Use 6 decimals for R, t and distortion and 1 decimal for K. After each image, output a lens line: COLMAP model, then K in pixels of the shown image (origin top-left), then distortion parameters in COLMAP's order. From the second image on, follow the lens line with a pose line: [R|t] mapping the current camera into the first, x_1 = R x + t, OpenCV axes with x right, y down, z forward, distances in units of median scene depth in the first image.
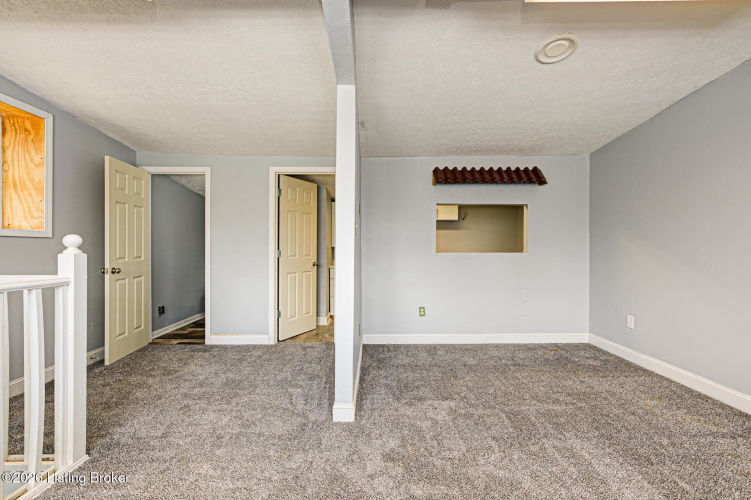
lens RADIAL K [[330.4, 0, 375.5], [0, 330.4, 250.0], [0, 0, 1]] dist [0.001004, 0.000074]
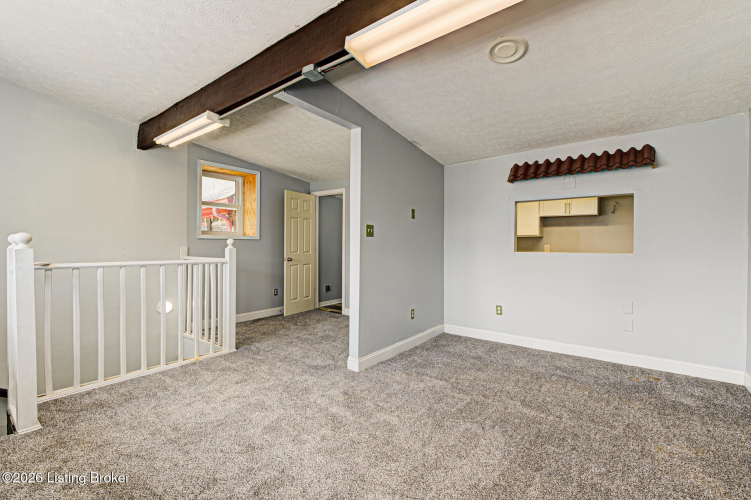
lens RADIAL K [[330.4, 0, 375.5], [0, 330.4, 250.0], [0, 0, 1]] dist [0.001004, 0.000074]
pose [[0.786792, 0.011993, -0.617102, 0.559904], [-0.009623, 0.999928, 0.007163, -0.000130], [0.617143, 0.000303, 0.786851, -0.026241]]
